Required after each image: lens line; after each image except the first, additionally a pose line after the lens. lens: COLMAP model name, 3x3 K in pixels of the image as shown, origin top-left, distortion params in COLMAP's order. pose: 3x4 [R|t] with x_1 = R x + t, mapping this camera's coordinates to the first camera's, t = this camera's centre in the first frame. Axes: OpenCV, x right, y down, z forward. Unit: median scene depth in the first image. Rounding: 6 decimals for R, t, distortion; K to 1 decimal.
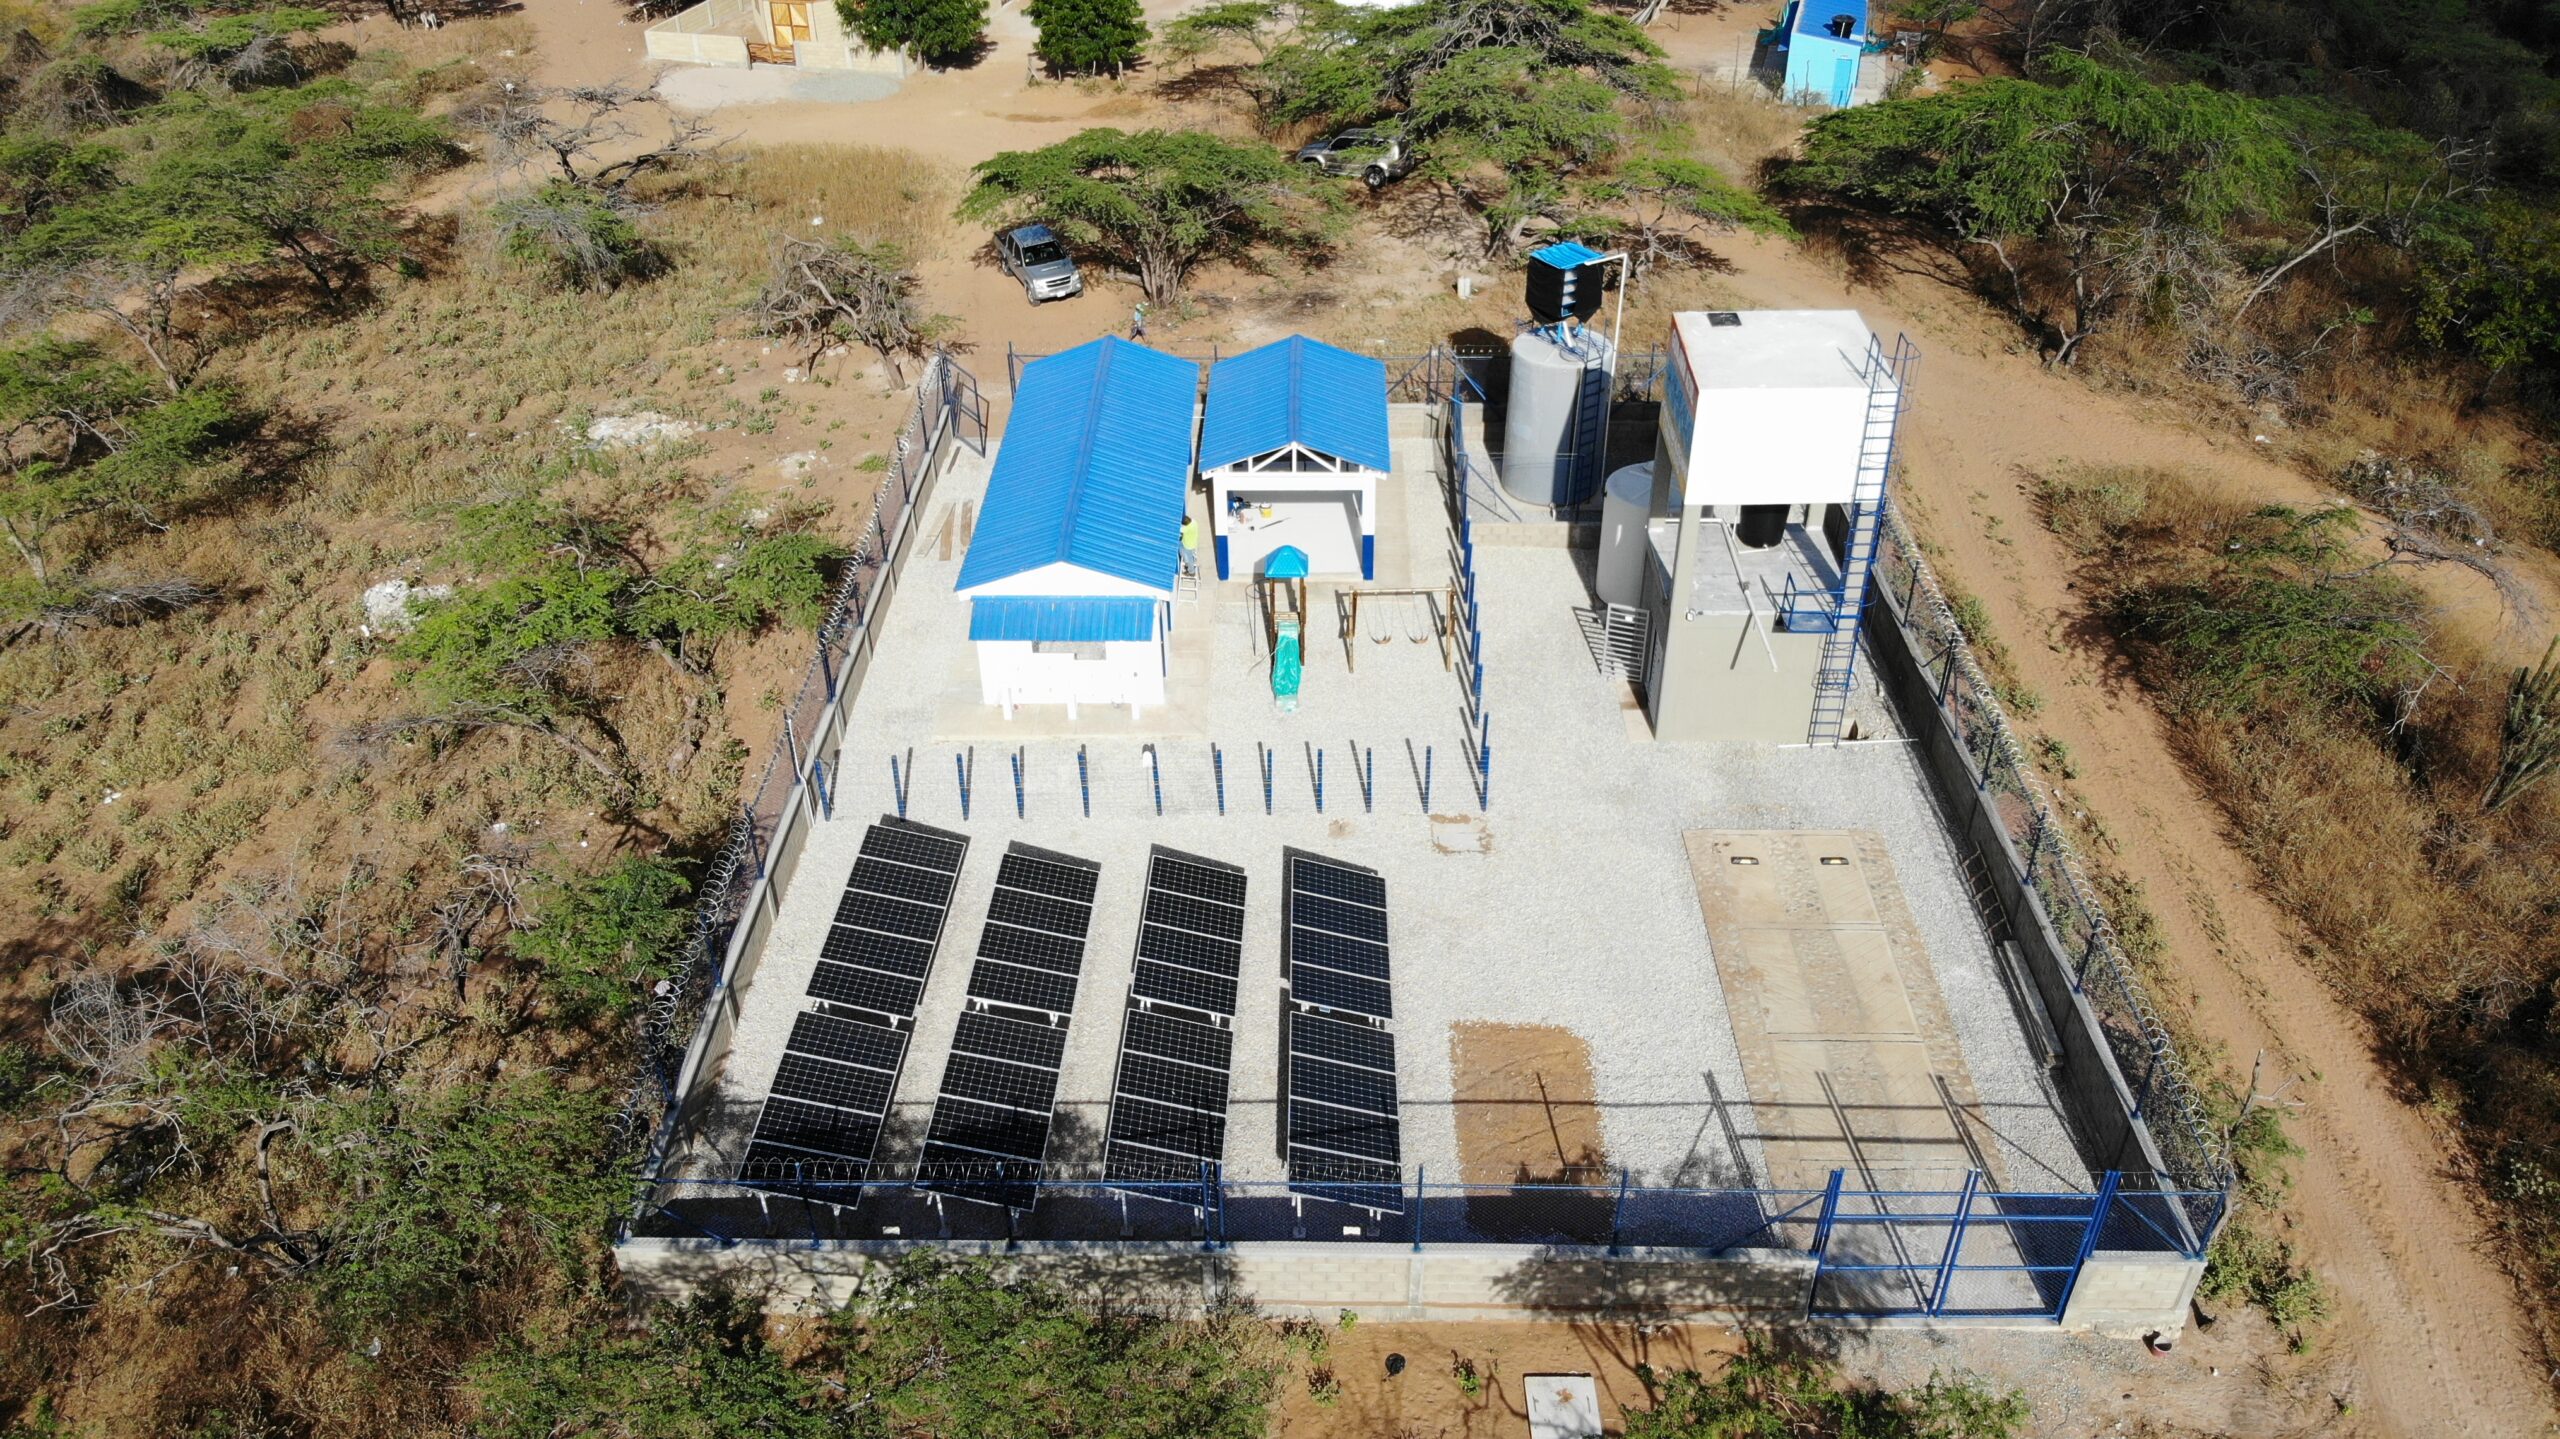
lens RADIAL K [[1891.5, 0, 1315.6], [0, 1891.5, 697.9], [0, 0, 1]] dist [0.051018, -0.164026]
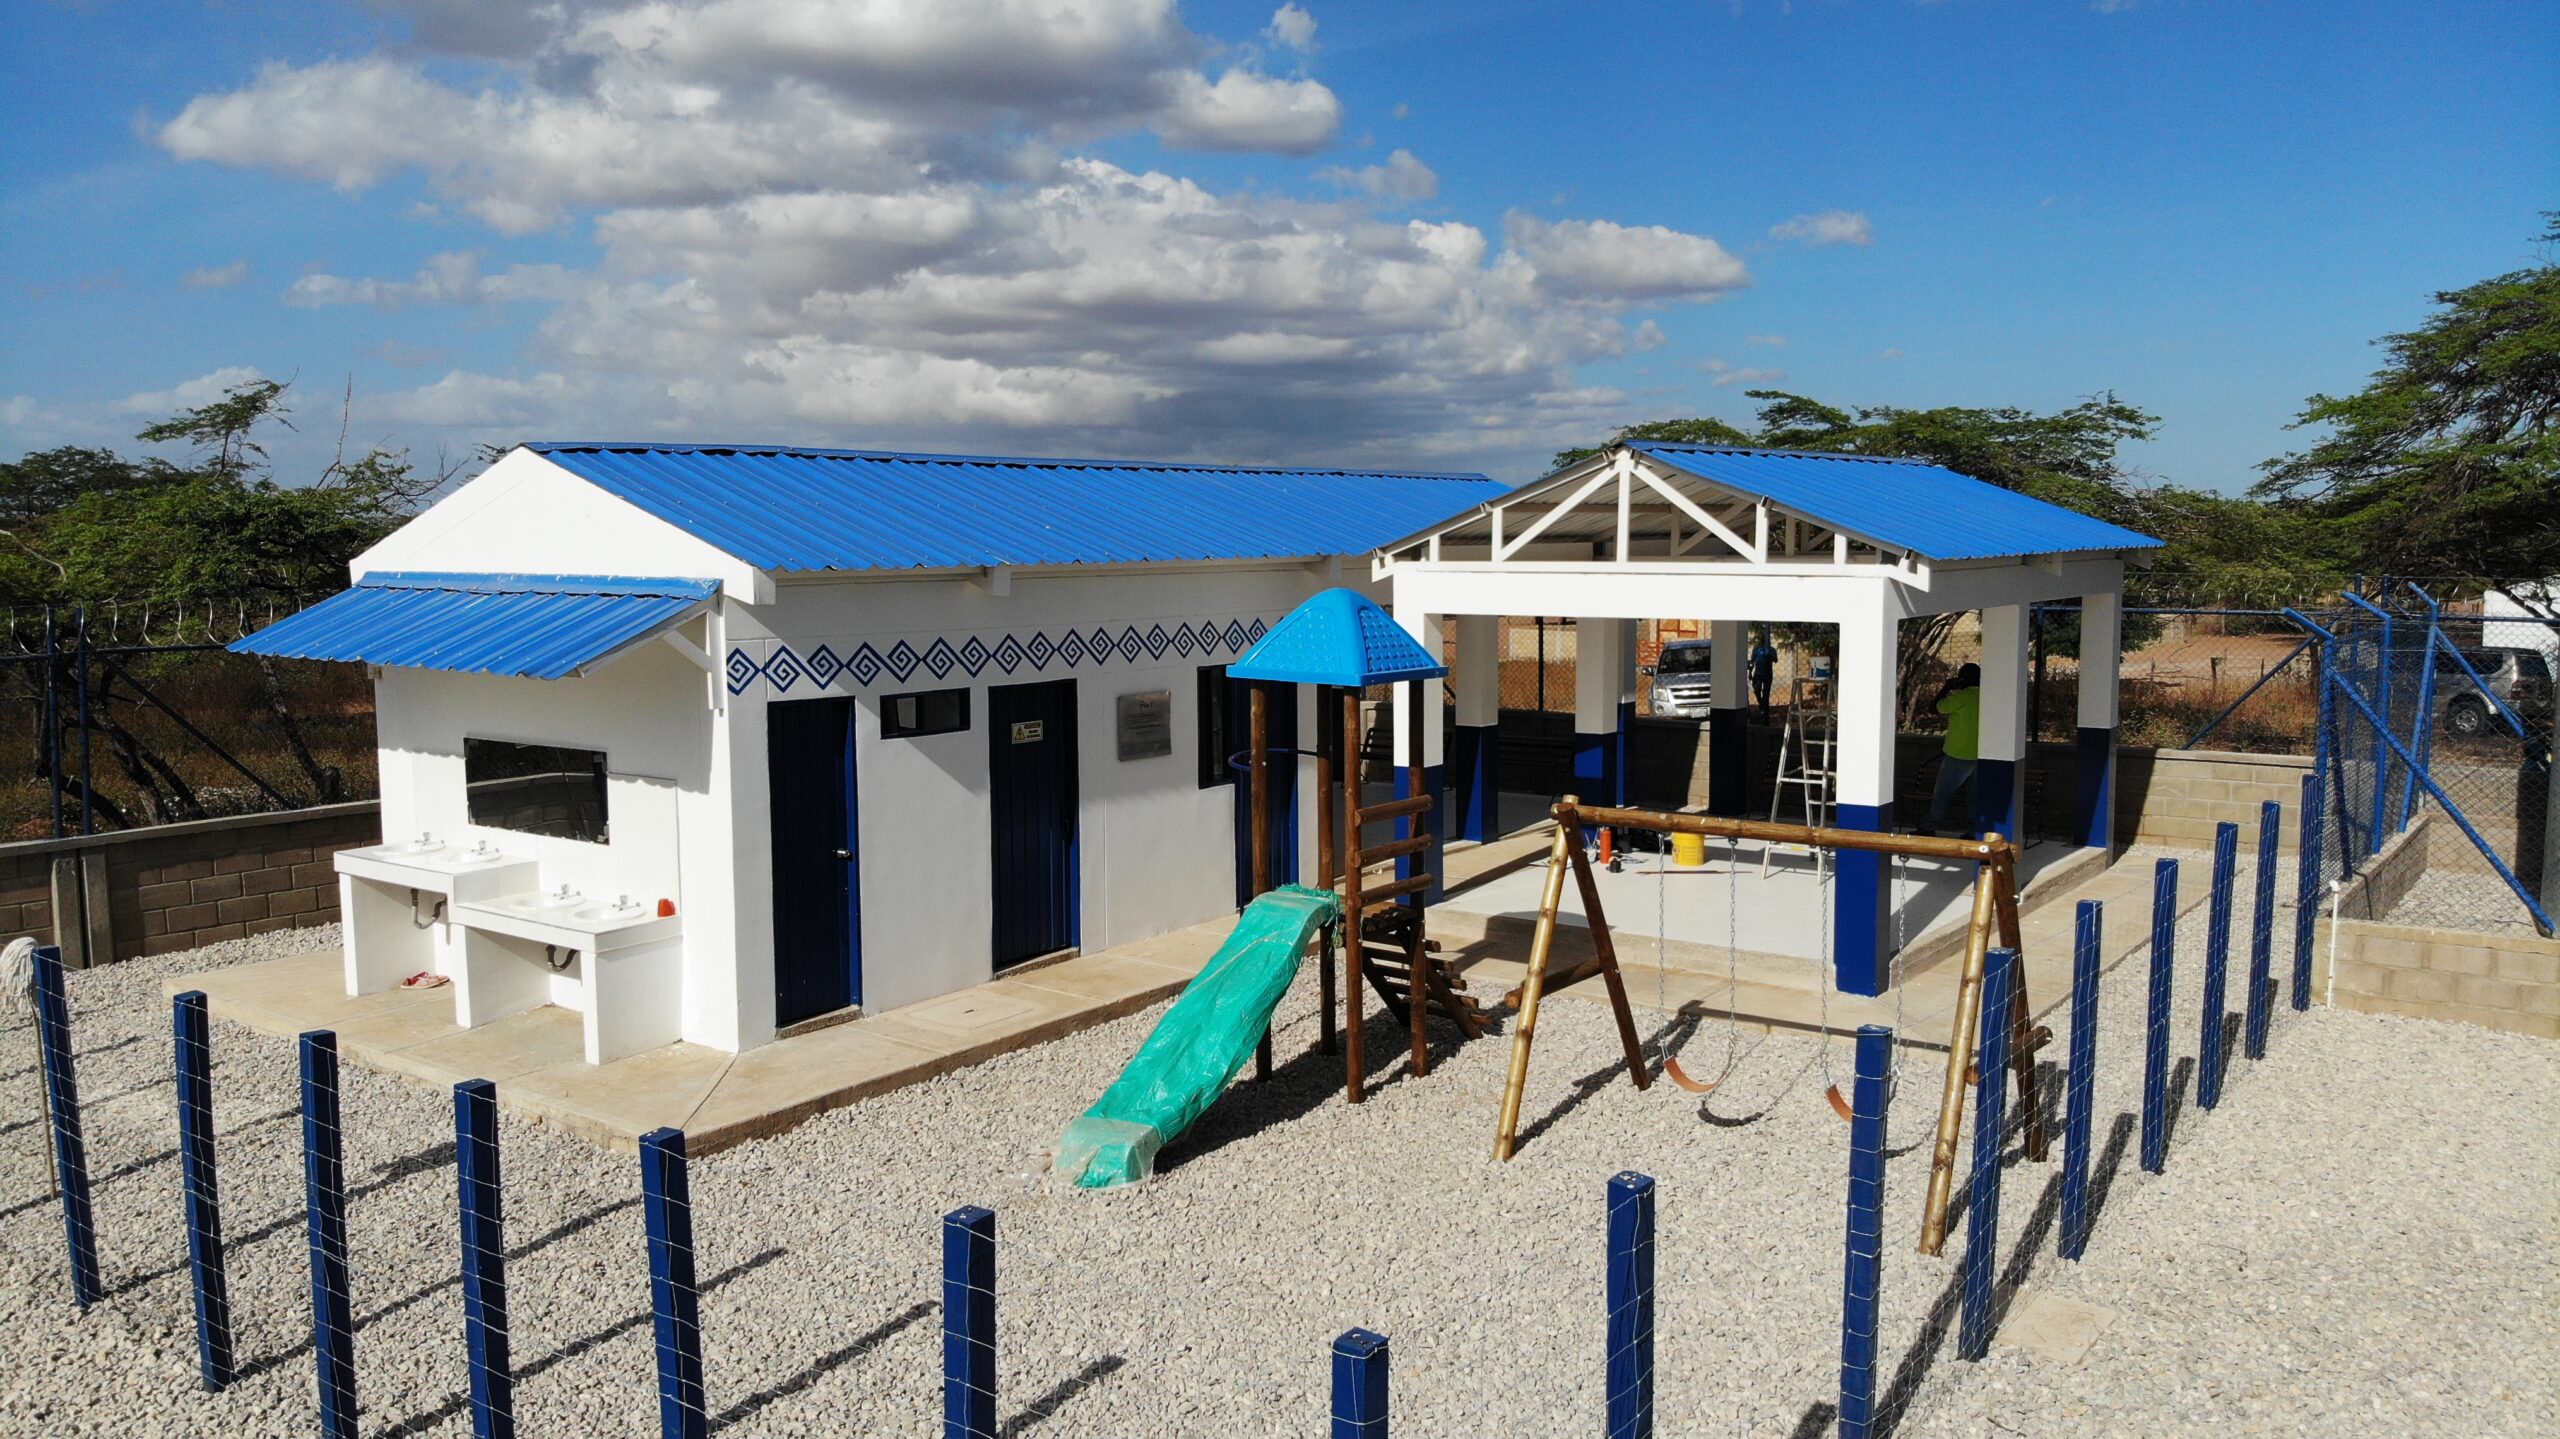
lens RADIAL K [[1891.5, 0, 1293.1], [0, 1891.5, 720.3], [0, 0, 1]] dist [0.051018, -0.164026]
pose [[0.802308, 0.053959, -0.594467, 0.148991], [-0.328206, 0.871728, -0.363830, 0.034973], [0.498581, 0.487011, 0.717104, 0.895882]]
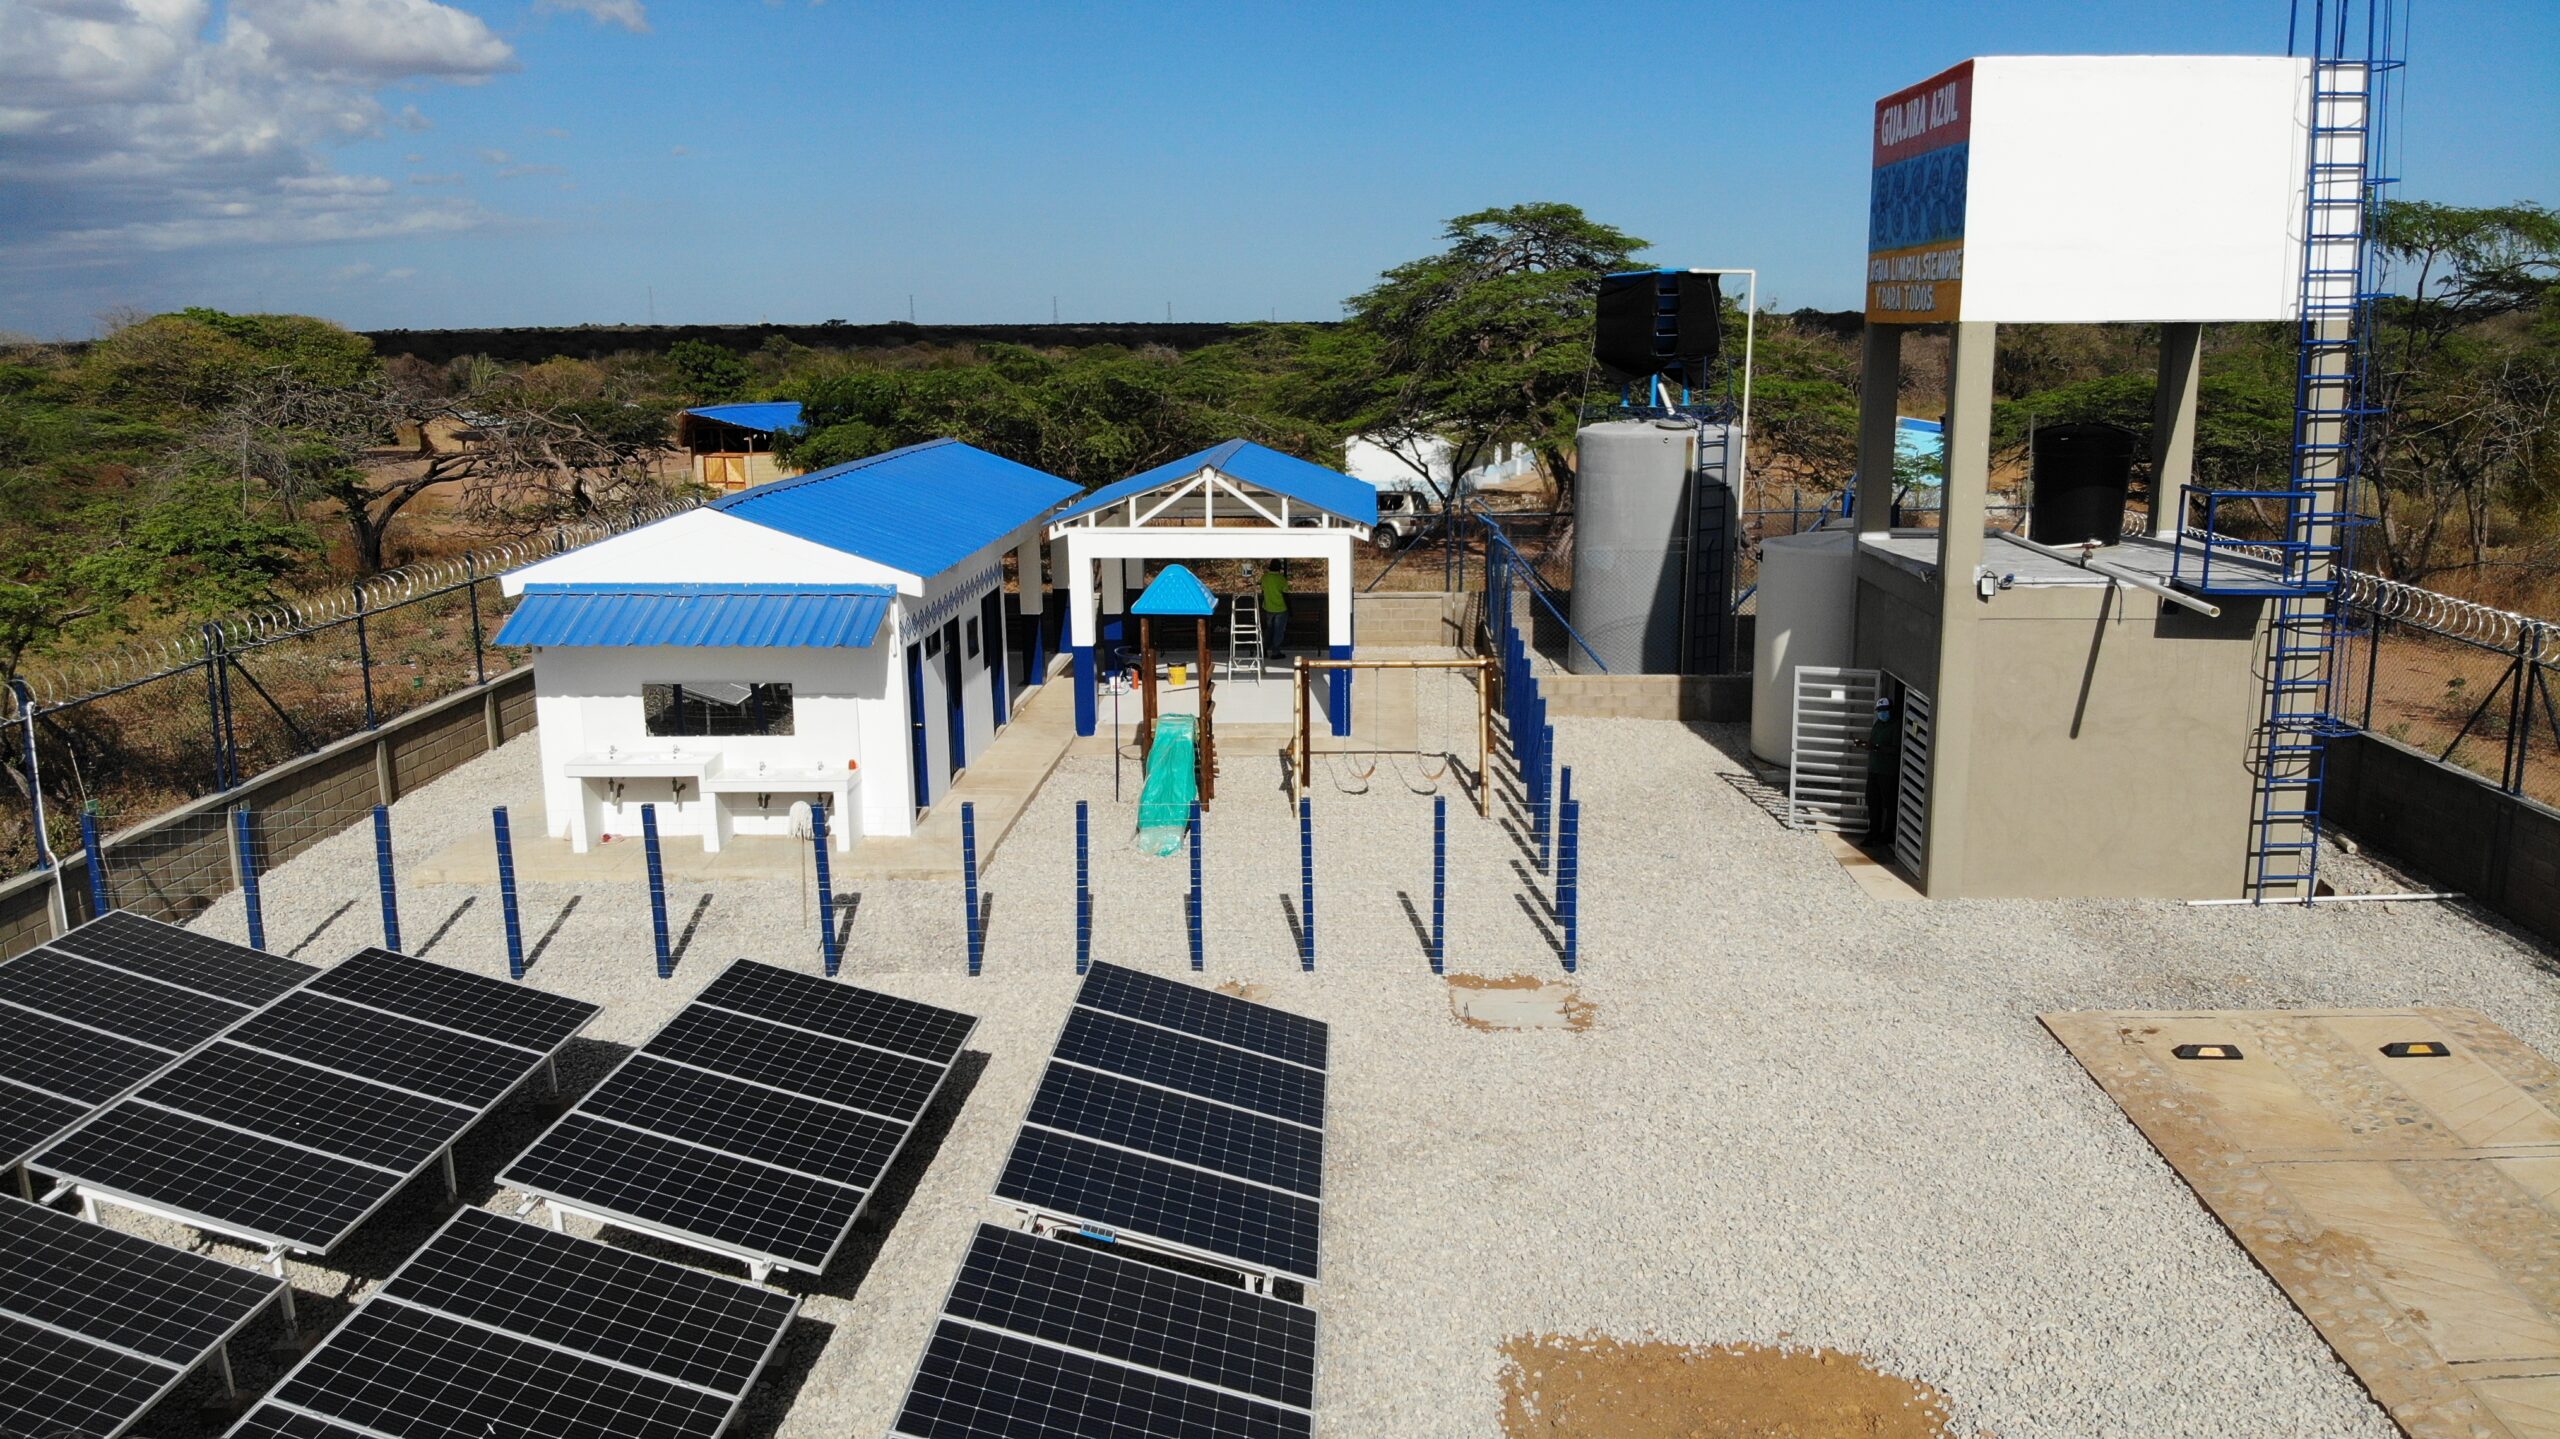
lens RADIAL K [[1891.5, 0, 1301.4], [0, 1891.5, 700.5], [0, 0, 1]] dist [0.051018, -0.164026]
pose [[0.999463, 0.000772, -0.032773, 0.041710], [-0.013430, 0.921626, -0.387847, 0.174467], [0.029905, 0.388078, 0.921141, 0.576661]]
